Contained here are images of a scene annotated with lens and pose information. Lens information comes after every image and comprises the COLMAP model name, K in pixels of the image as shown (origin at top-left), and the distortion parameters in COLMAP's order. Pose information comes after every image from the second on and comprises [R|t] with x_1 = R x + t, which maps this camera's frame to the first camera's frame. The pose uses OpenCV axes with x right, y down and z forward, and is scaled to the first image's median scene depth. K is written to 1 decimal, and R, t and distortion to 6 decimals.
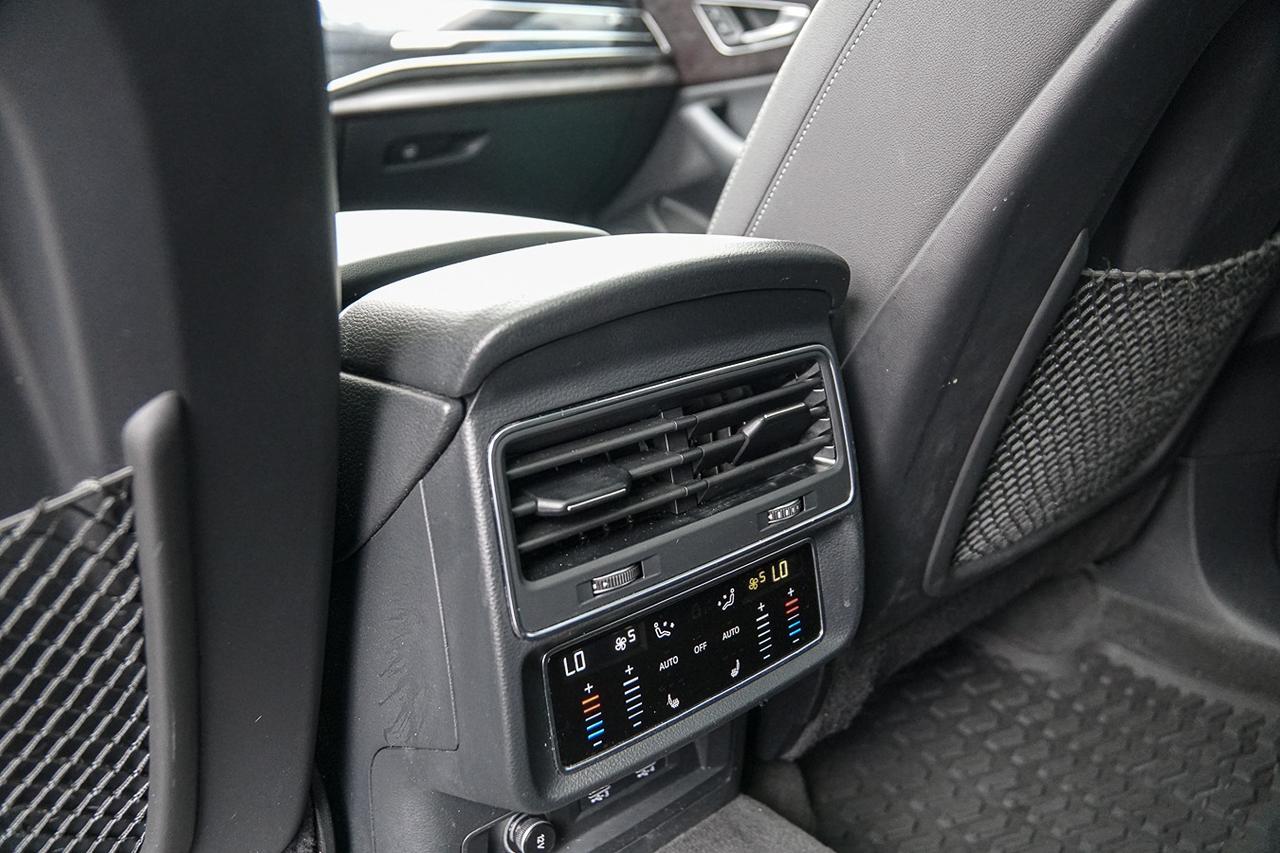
lens RADIAL K [[1003.4, 0, 640.0], [0, 1003.4, 426.5], [0, 0, 1]] dist [-0.142299, 0.120296]
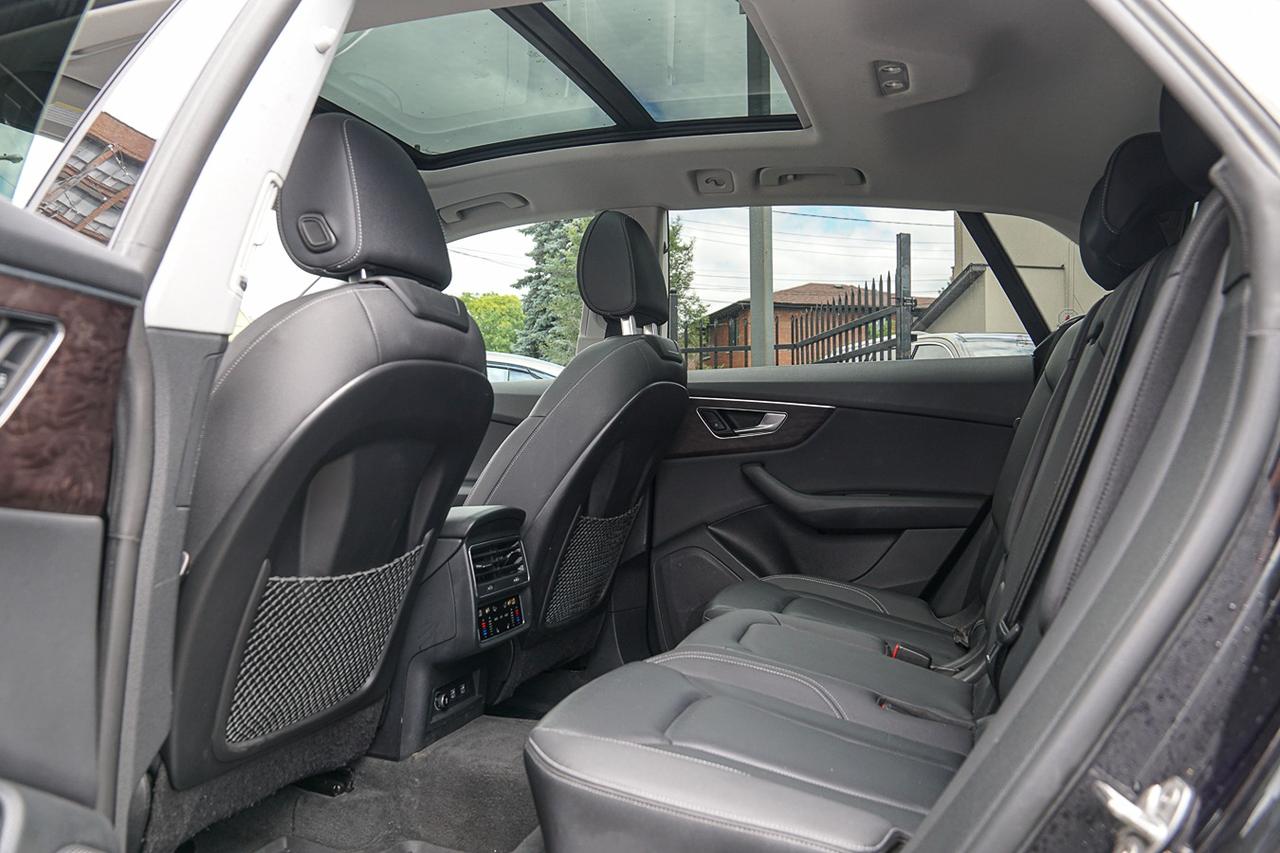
lens RADIAL K [[1003.4, 0, 640.0], [0, 1003.4, 426.5], [0, 0, 1]] dist [-0.142299, 0.120296]
pose [[0.840760, 0.039666, 0.539953, -1.355051], [0.138630, 0.948292, -0.285525, 0.609287], [-0.523359, 0.314912, 0.791787, -2.108624]]
